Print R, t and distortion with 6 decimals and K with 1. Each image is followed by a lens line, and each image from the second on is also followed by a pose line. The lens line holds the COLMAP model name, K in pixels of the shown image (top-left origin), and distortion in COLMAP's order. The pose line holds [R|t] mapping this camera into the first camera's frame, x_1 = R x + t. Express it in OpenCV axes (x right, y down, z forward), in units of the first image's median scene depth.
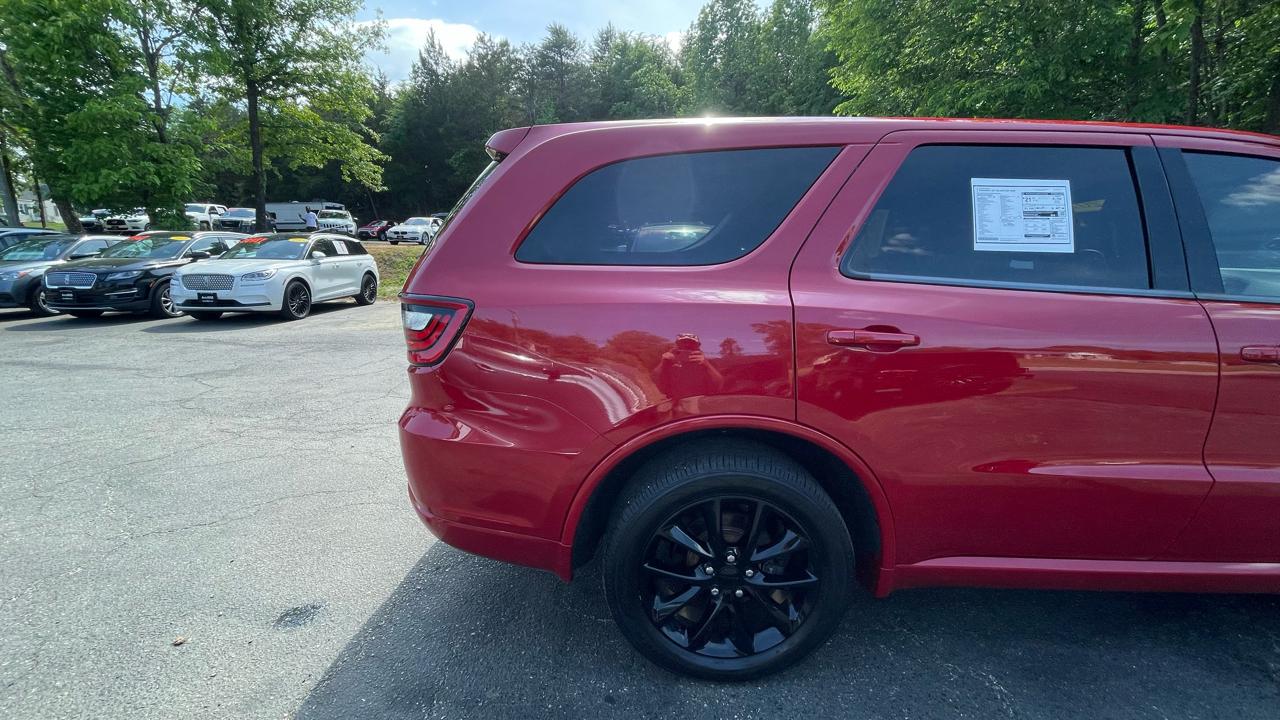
lens RADIAL K [[511.9, 0, 641.5], [0, 511.9, 360.6], [0, 0, 1]] dist [-0.000779, -0.000532]
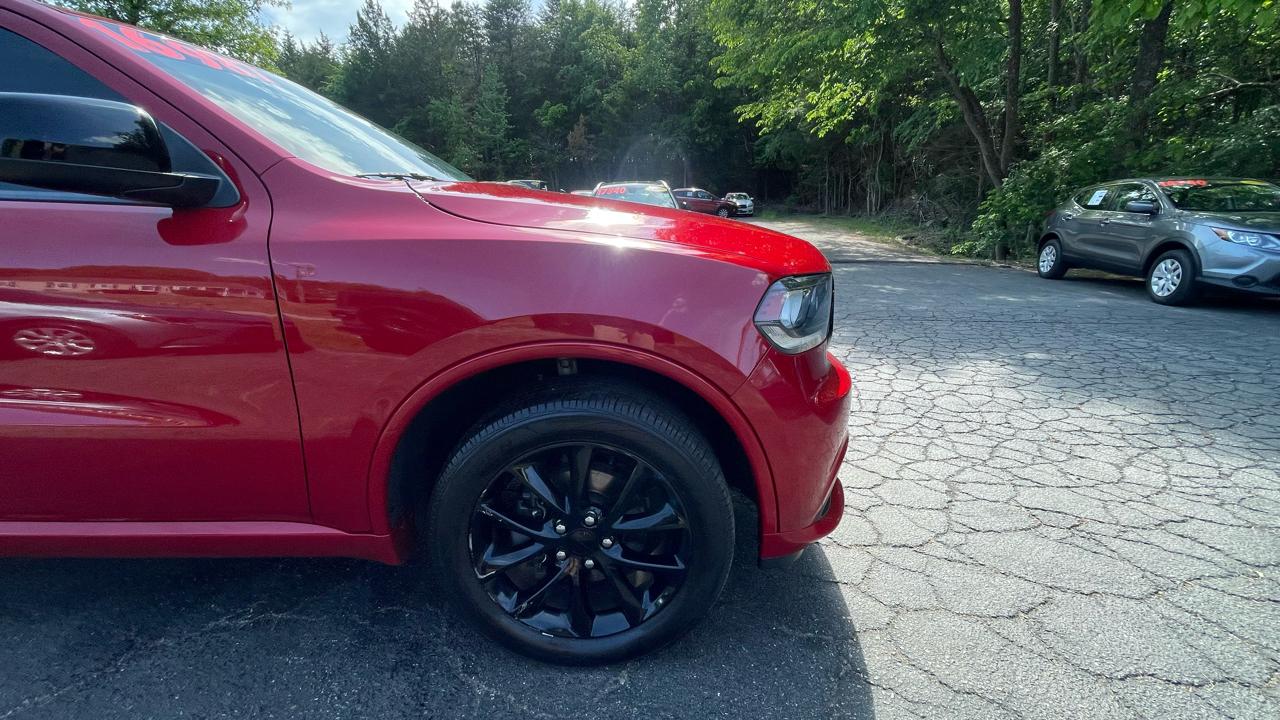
lens RADIAL K [[510.6, 0, 639.0], [0, 510.6, 360.5], [0, 0, 1]] dist [-0.001260, 0.000291]
pose [[0.999886, -0.010715, 0.010608, 0.155952], [0.010158, 0.998637, 0.051197, 0.007463], [-0.011142, -0.051083, 0.998632, 0.012745]]
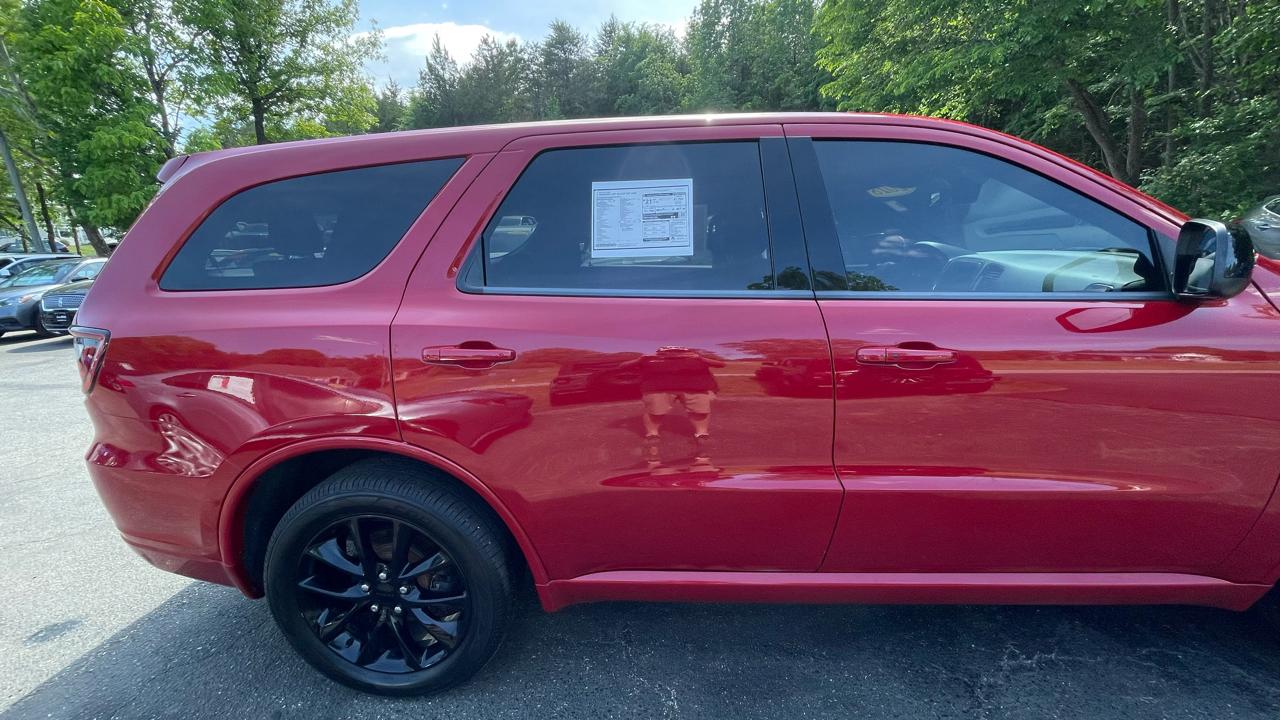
lens RADIAL K [[511.9, 0, 641.5], [0, 511.9, 360.6], [0, 0, 1]] dist [-0.000779, -0.000532]
pose [[0.997756, -0.037816, -0.055252, 0.051953], [0.038588, 0.999171, 0.012966, -0.001976], [0.054716, -0.015069, 0.998388, 0.002408]]
